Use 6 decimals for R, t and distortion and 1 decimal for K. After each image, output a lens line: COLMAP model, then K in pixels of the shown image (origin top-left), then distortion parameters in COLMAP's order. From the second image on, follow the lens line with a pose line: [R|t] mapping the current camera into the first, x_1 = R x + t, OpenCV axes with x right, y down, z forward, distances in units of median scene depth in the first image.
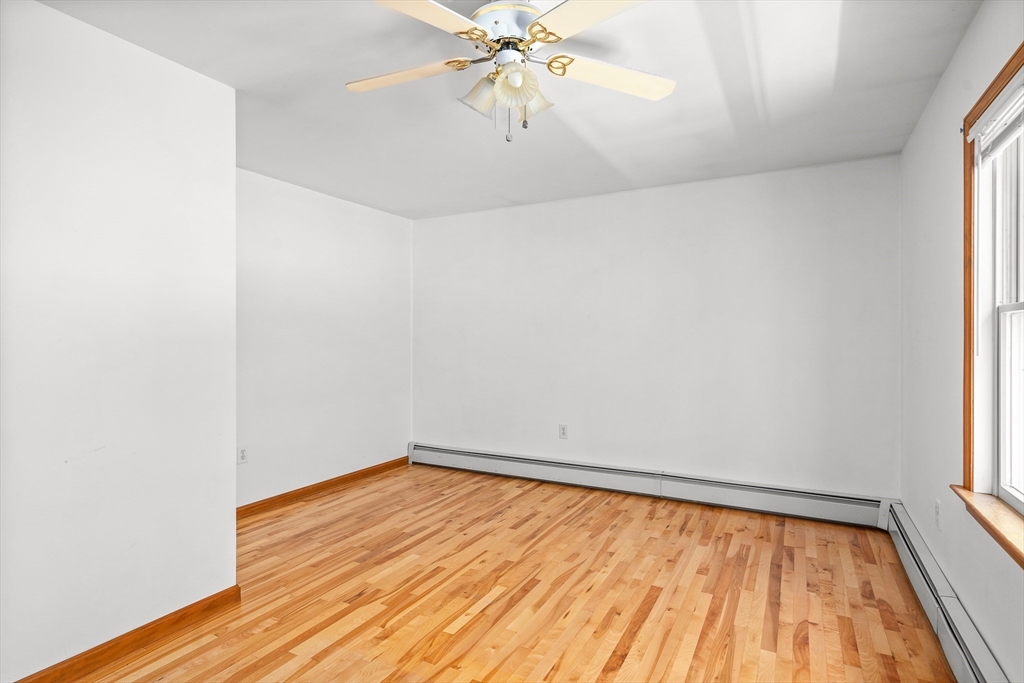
lens RADIAL K [[533.2, 0, 510.9], [0, 533.2, 338.7], [0, 0, 1]] dist [-0.003129, 0.007678]
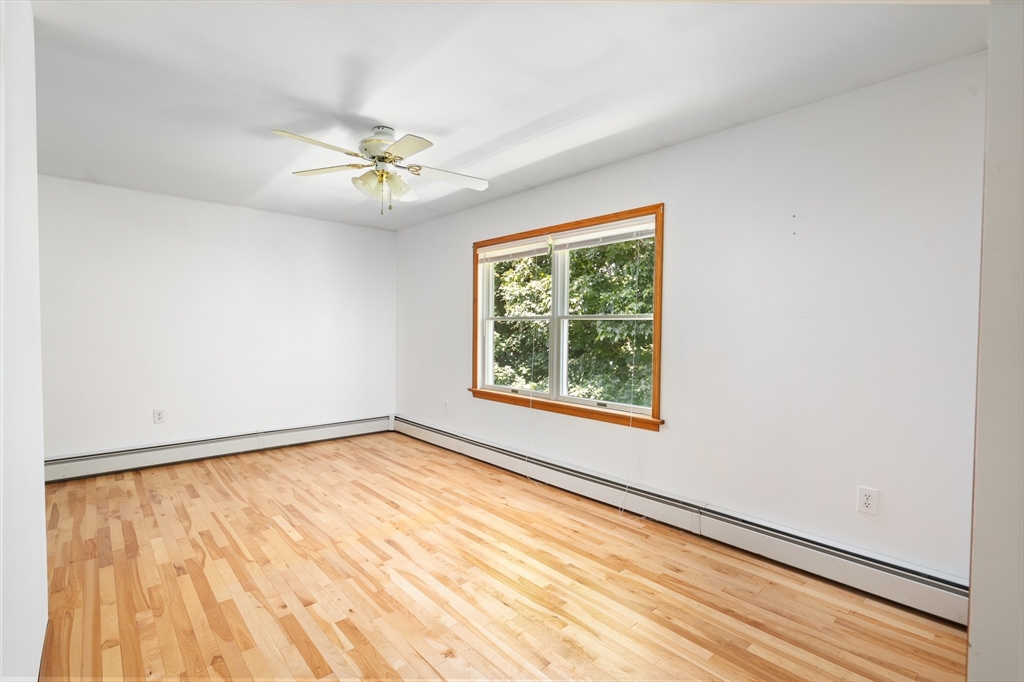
lens RADIAL K [[465.9, 0, 511.8], [0, 465.9, 344.1], [0, 0, 1]] dist [-0.002015, 0.000391]
pose [[0.325621, -0.023112, 0.945218, -0.847456], [-0.005531, 0.999638, 0.026348, 0.004490], [-0.945484, -0.013807, 0.325375, 0.070253]]
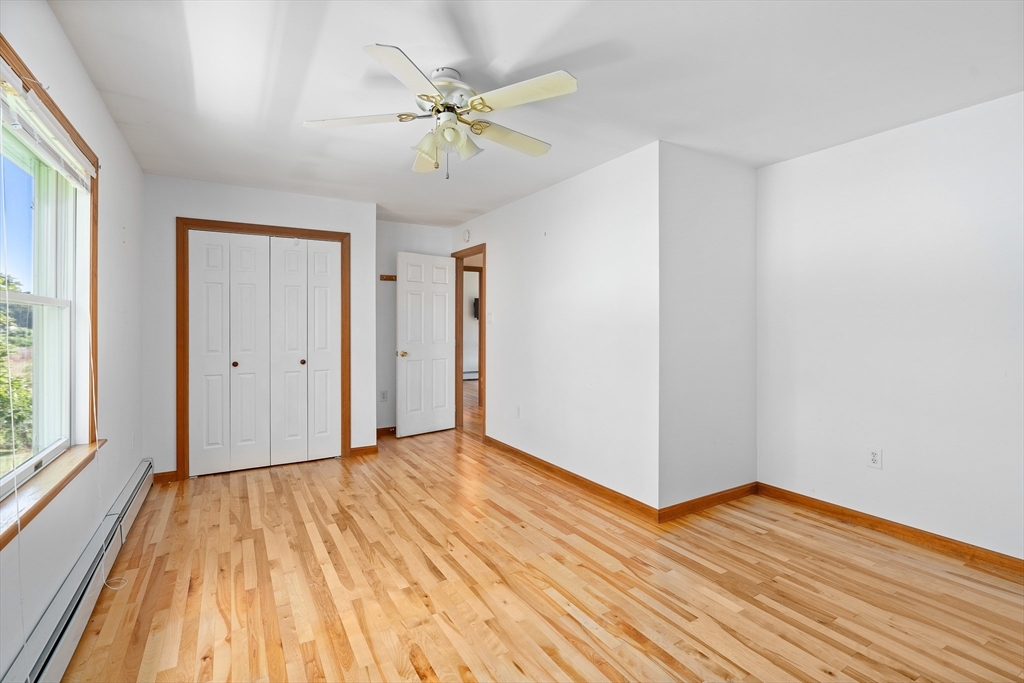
lens RADIAL K [[472.0, 0, 515.7], [0, 472.0, 324.2], [0, 0, 1]] dist [-0.002454, -0.000060]
pose [[-0.501559, 0.000047, -0.865123, 0.606472], [-0.004046, 0.999989, 0.002400, -0.003903], [0.865114, 0.004704, -0.501553, 1.133417]]
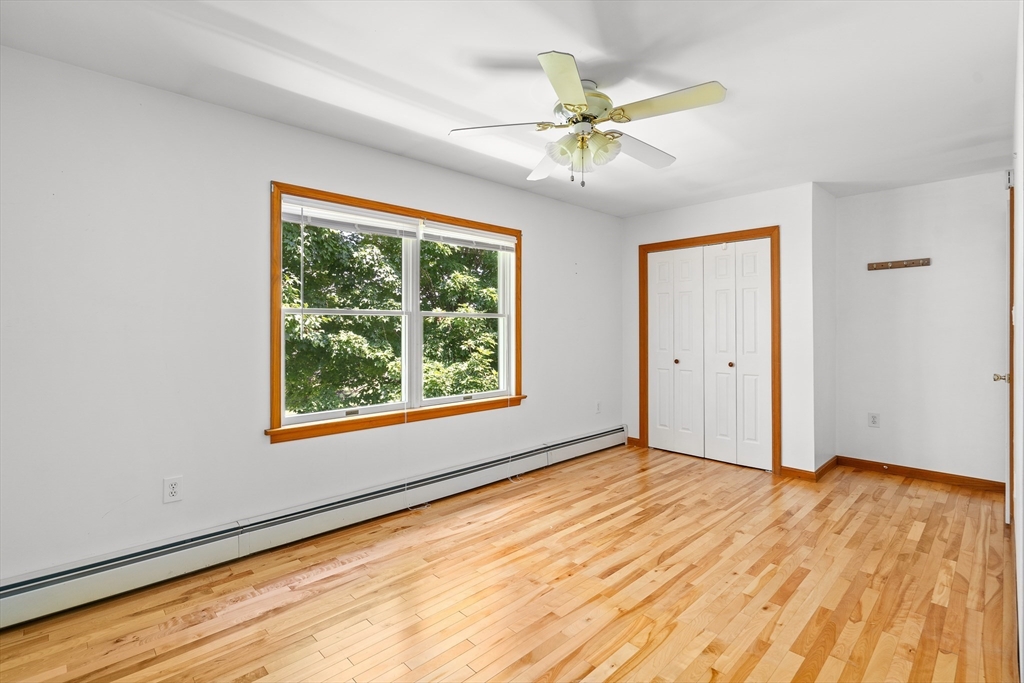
lens RADIAL K [[475.3, 0, 509.6], [0, 475.3, 329.4], [0, 0, 1]] dist [-0.001096, 0.000366]
pose [[-0.953590, 0.002464, 0.301099, -0.128841], [0.004578, 0.999970, 0.006318, -0.003129], [-0.301074, 0.007403, -0.953572, 1.458100]]
